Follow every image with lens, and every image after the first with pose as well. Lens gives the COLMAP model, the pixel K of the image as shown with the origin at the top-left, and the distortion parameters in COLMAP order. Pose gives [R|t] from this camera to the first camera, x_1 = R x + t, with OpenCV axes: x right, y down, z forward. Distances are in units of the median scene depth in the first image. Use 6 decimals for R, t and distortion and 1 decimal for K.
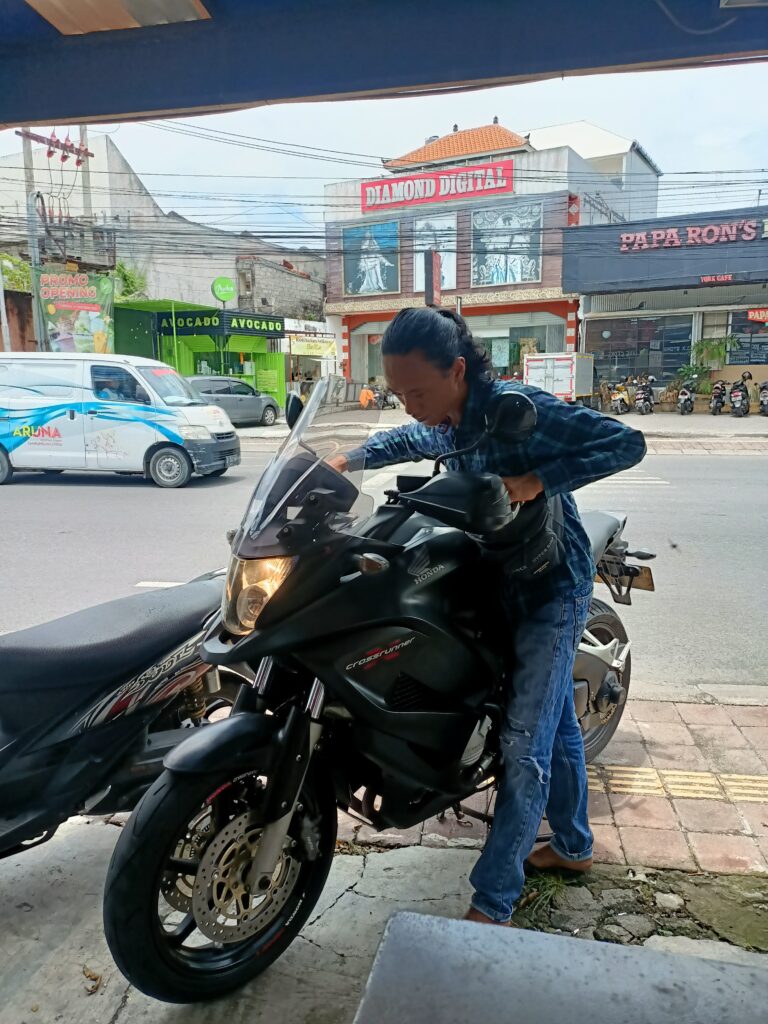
lens RADIAL K [[760.5, 0, 378.1], [0, 760.5, 510.4], [0, 0, 1]] dist [0.036983, -0.038630]
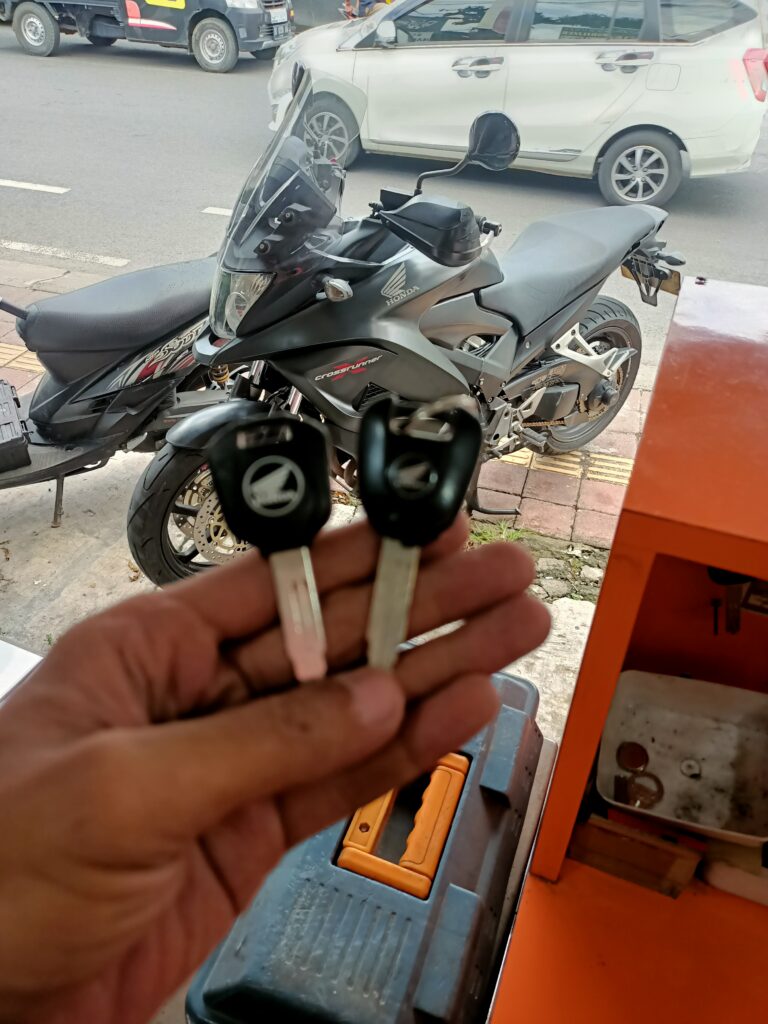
lens RADIAL K [[760.5, 0, 387.3], [0, 760.5, 514.1], [0, 0, 1]] dist [0.036983, -0.038630]
pose [[0.987033, 0.127654, -0.097320, 0.164363], [-0.064191, 0.869585, 0.489593, -0.148432], [0.147127, -0.476998, 0.866503, -0.057374]]
